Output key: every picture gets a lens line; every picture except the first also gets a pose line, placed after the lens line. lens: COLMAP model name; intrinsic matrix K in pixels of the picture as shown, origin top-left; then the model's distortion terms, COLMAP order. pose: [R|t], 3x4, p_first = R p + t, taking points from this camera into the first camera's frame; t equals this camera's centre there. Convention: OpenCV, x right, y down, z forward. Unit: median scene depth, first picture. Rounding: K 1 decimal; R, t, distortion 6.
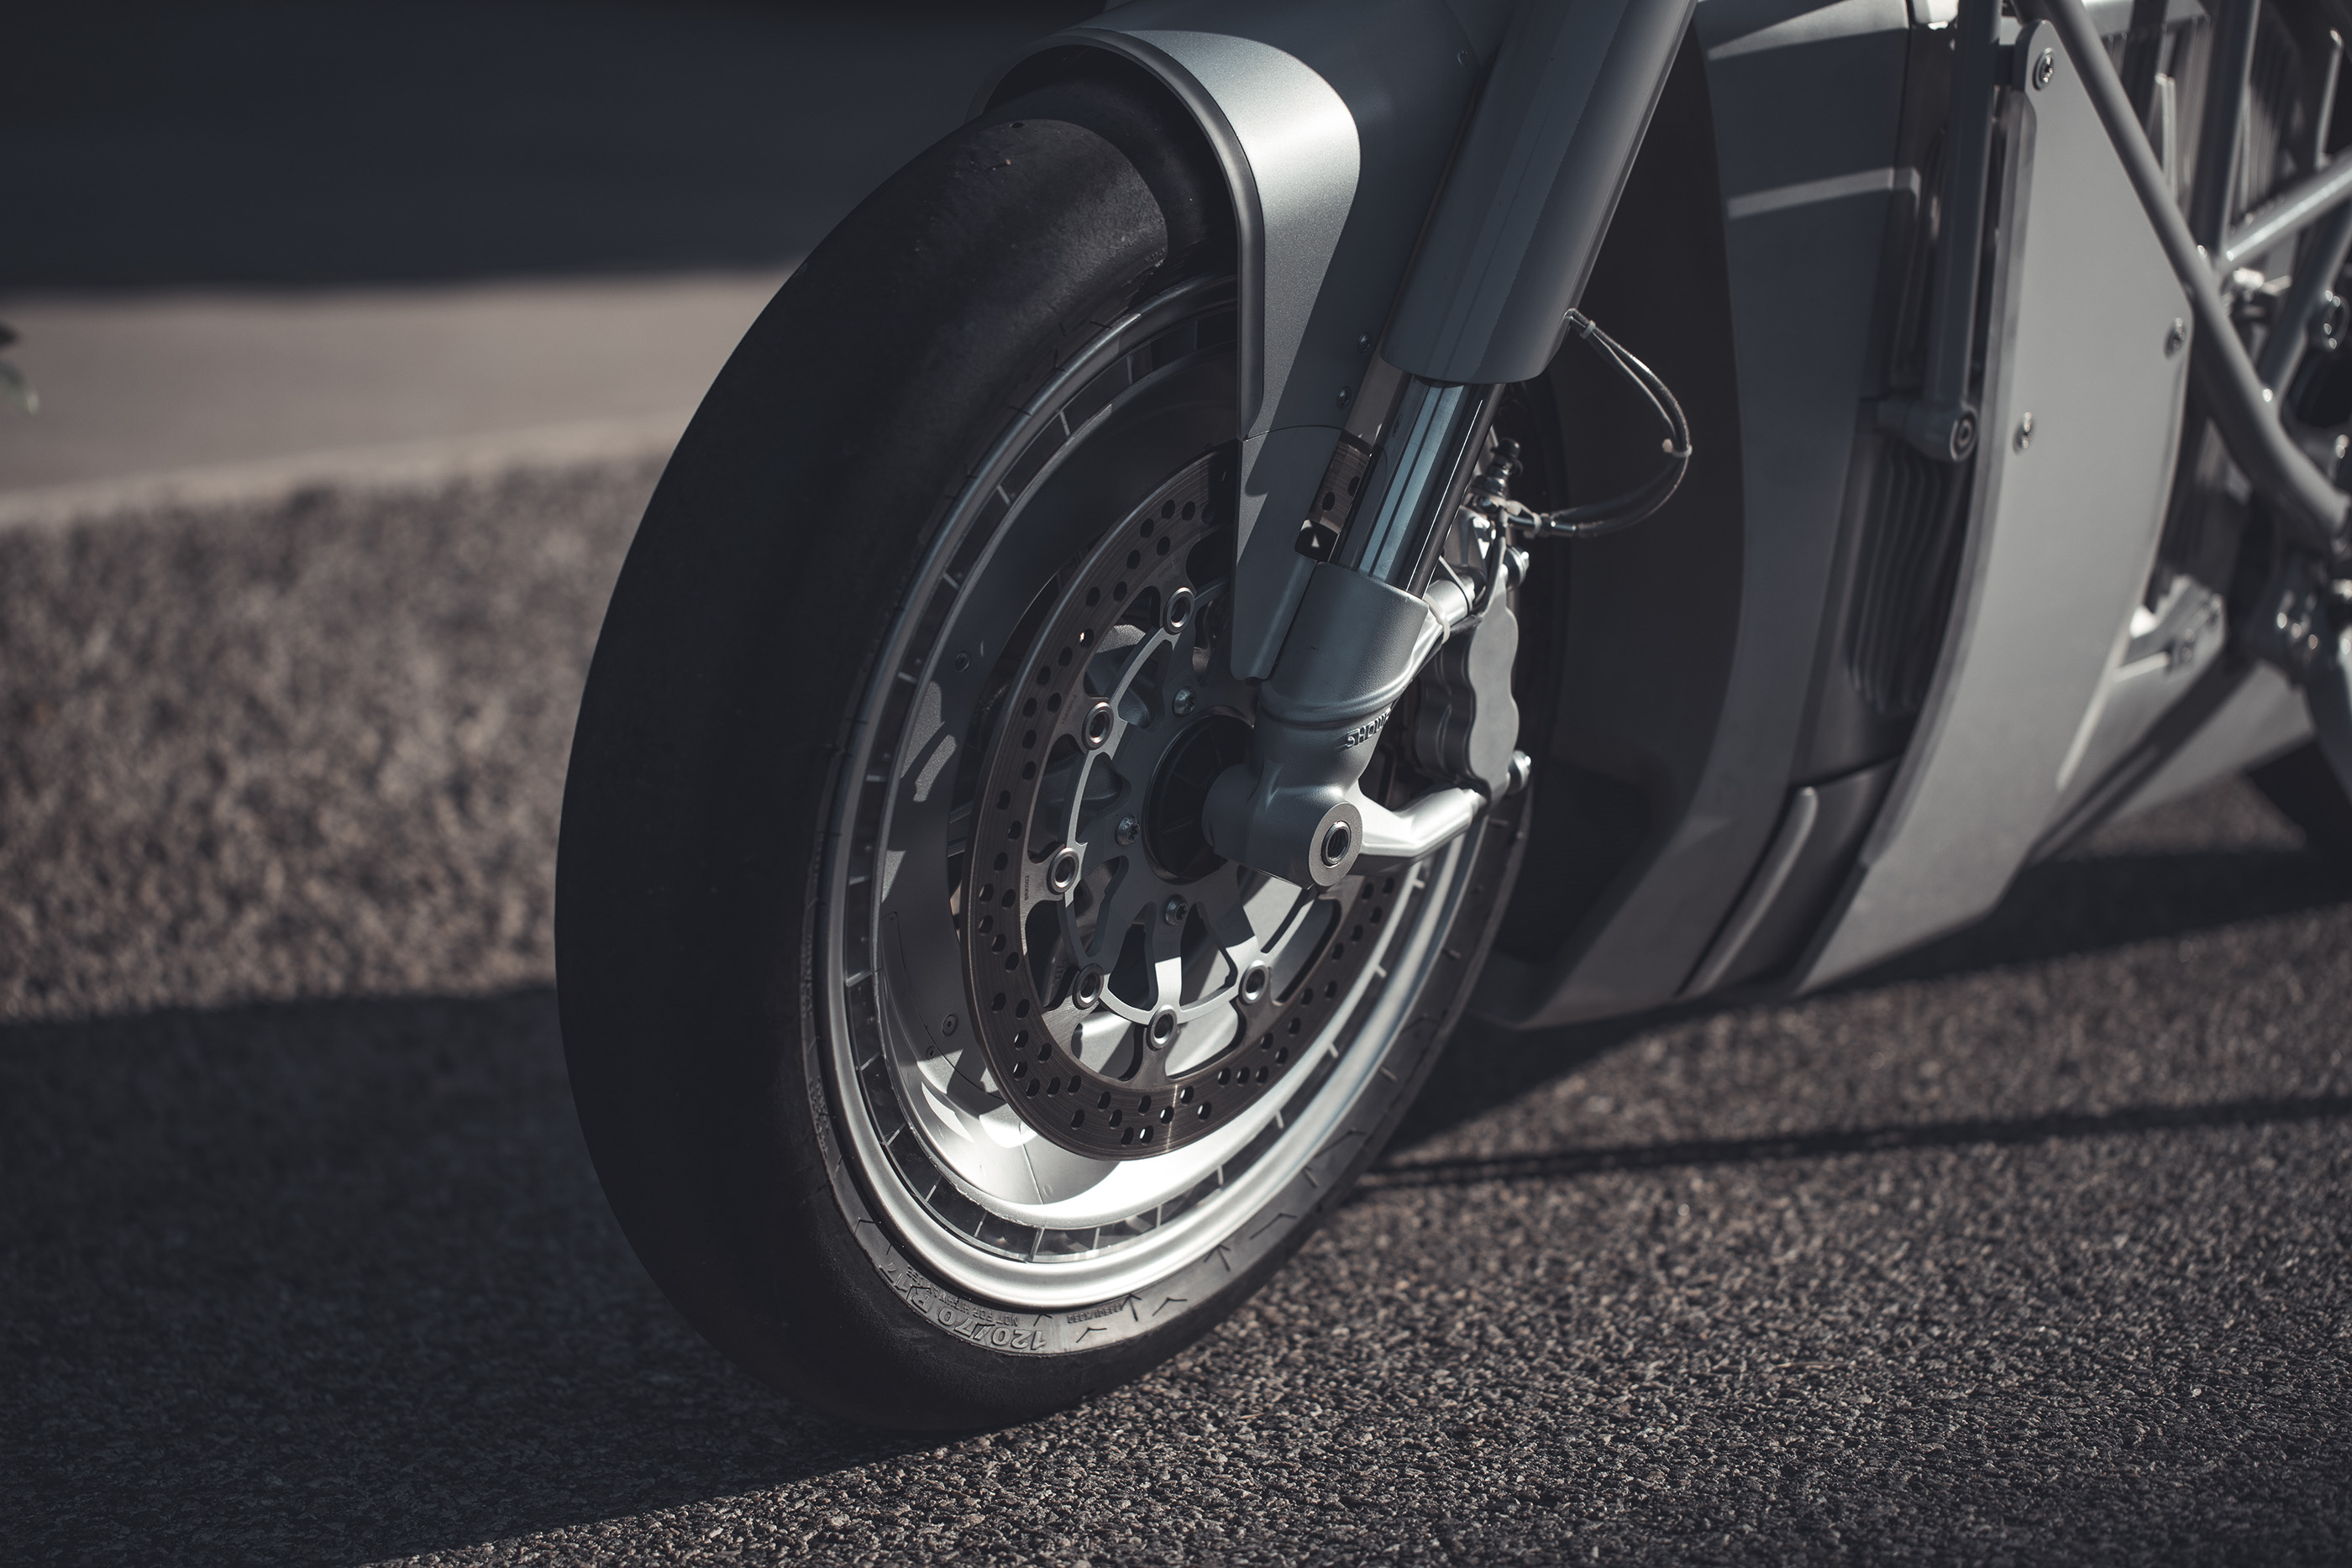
lens RADIAL K [[6686.1, 0, 1176.0], [0, 6686.1, 784.0], [0, 0, 1]] dist [-0.046872, 1.226337]
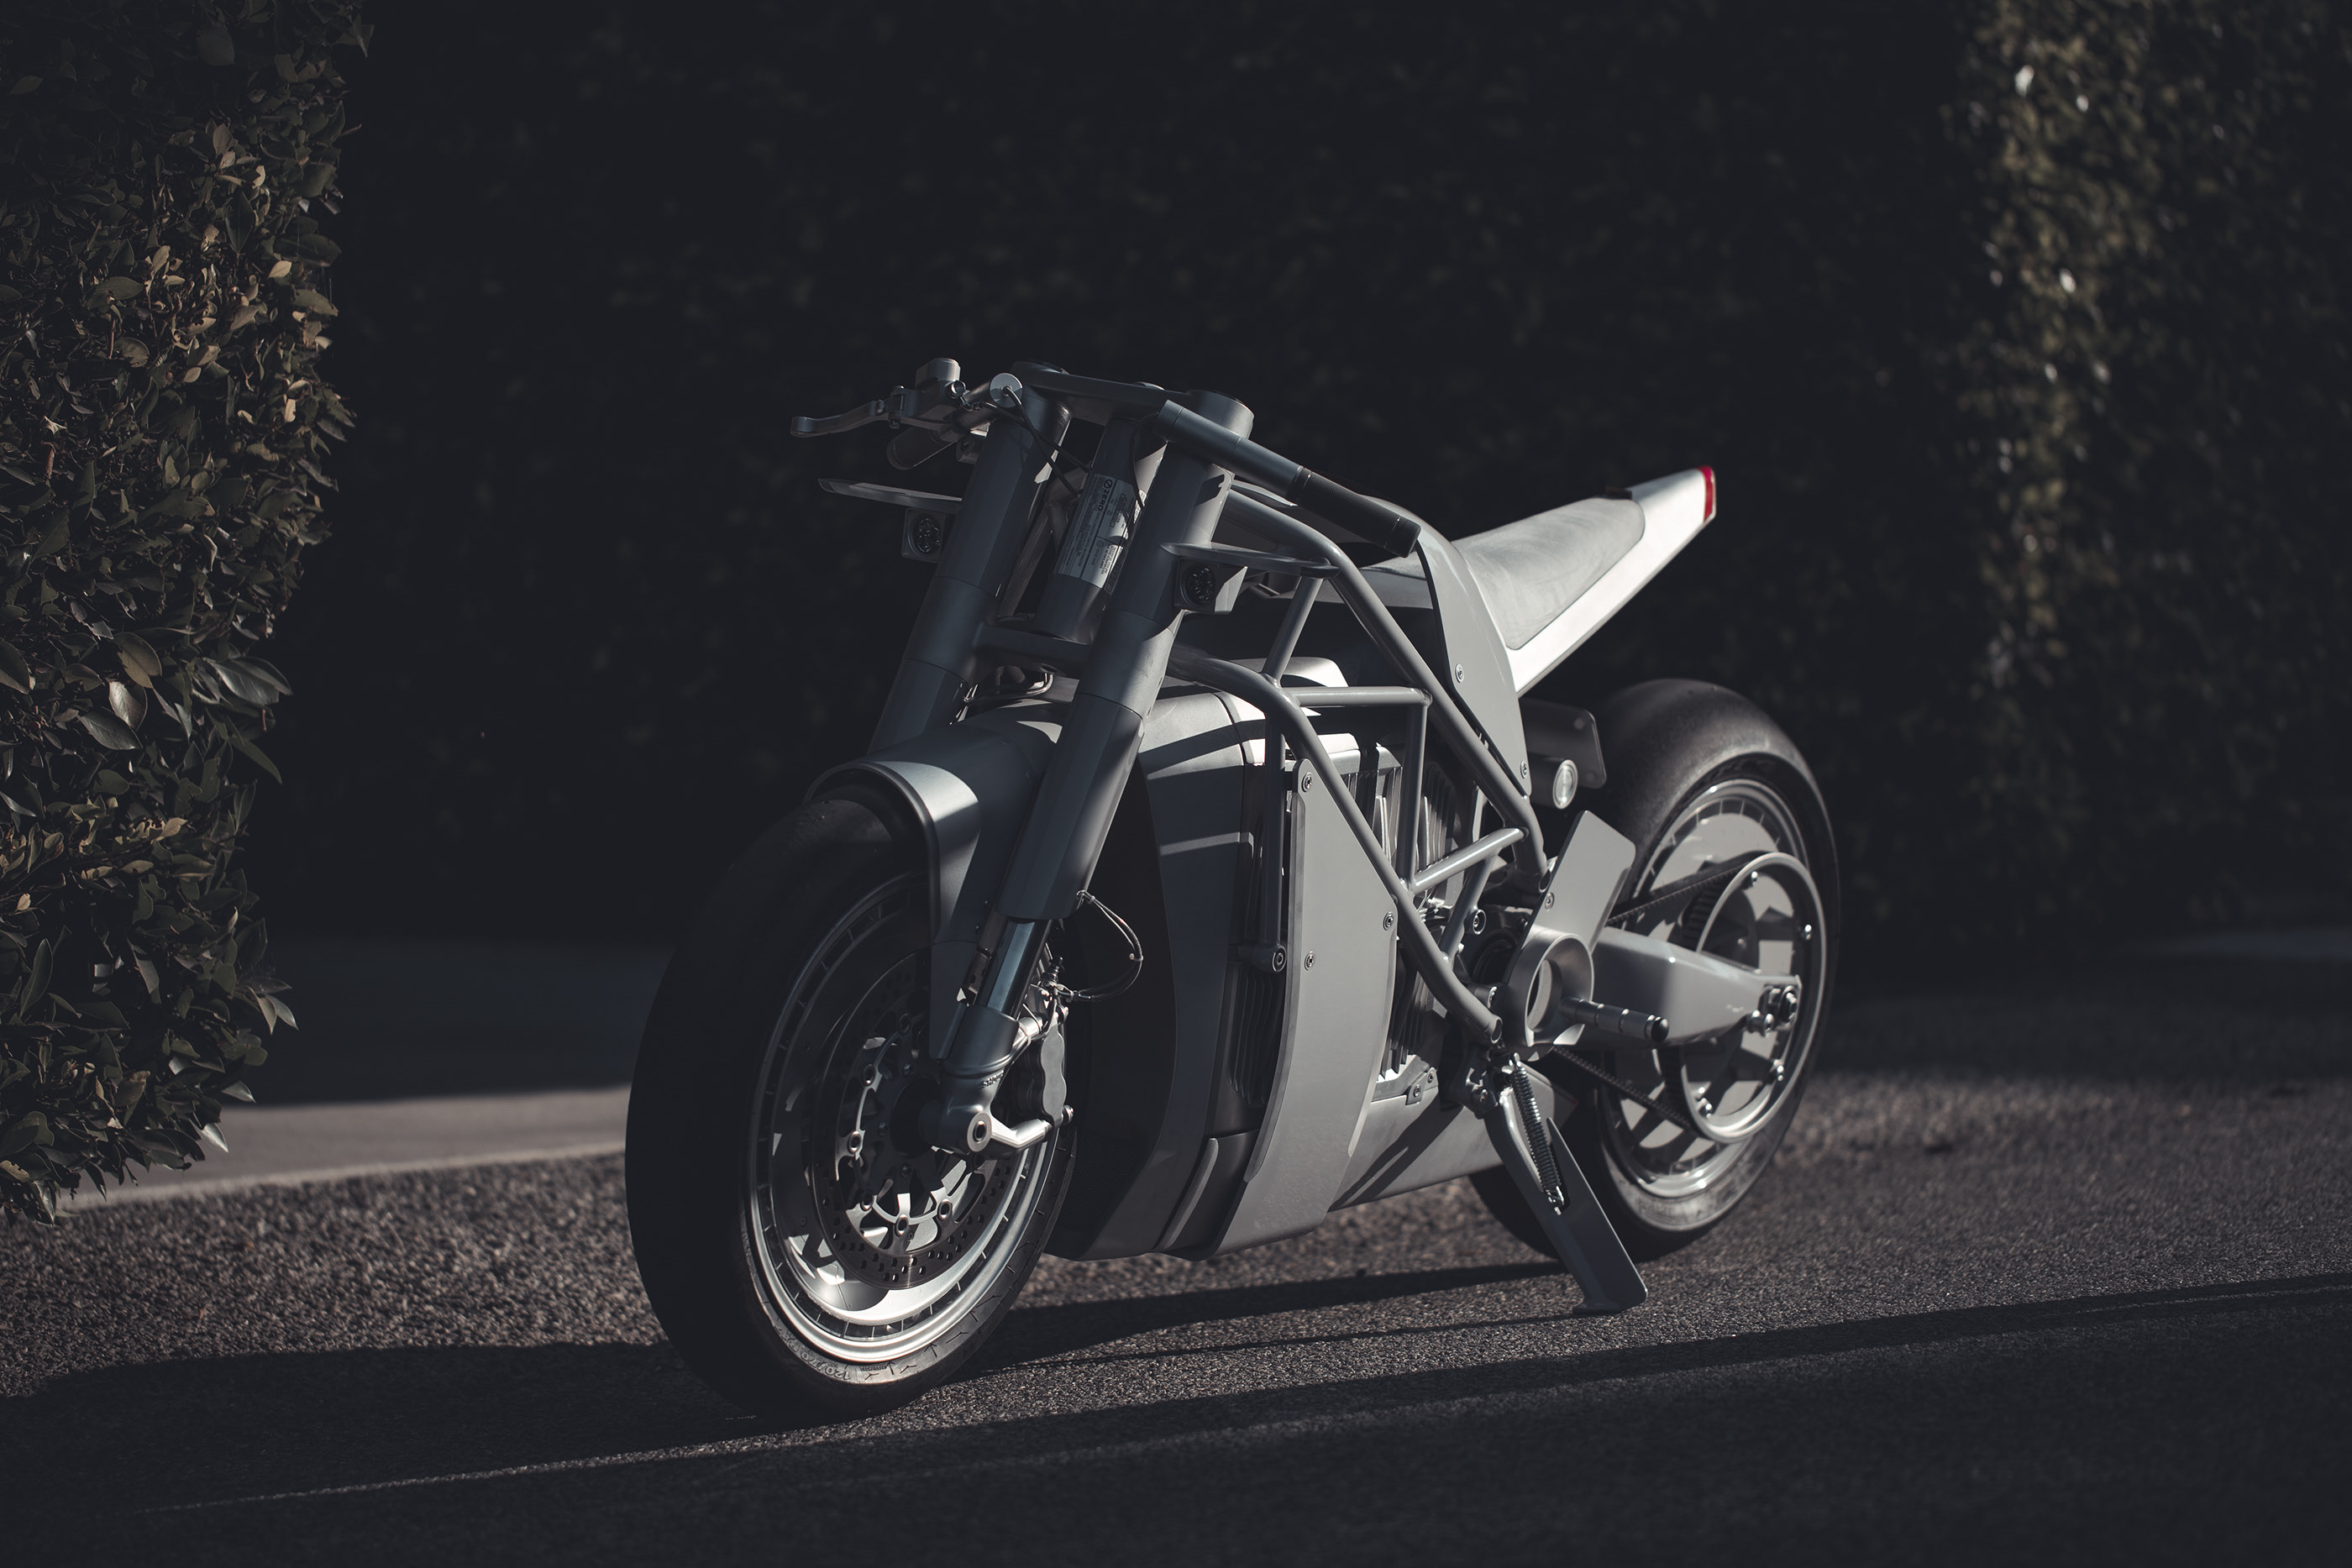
lens RADIAL K [[6686.1, 0, 1176.0], [0, 6686.1, 784.0], [0, 0, 1]] dist [-0.046872, 1.226337]
pose [[0.998719, -0.024728, 0.044141, -0.005179], [0.031603, 0.986192, -0.162561, 0.241018], [-0.039512, 0.163748, 0.985711, -1.105765]]
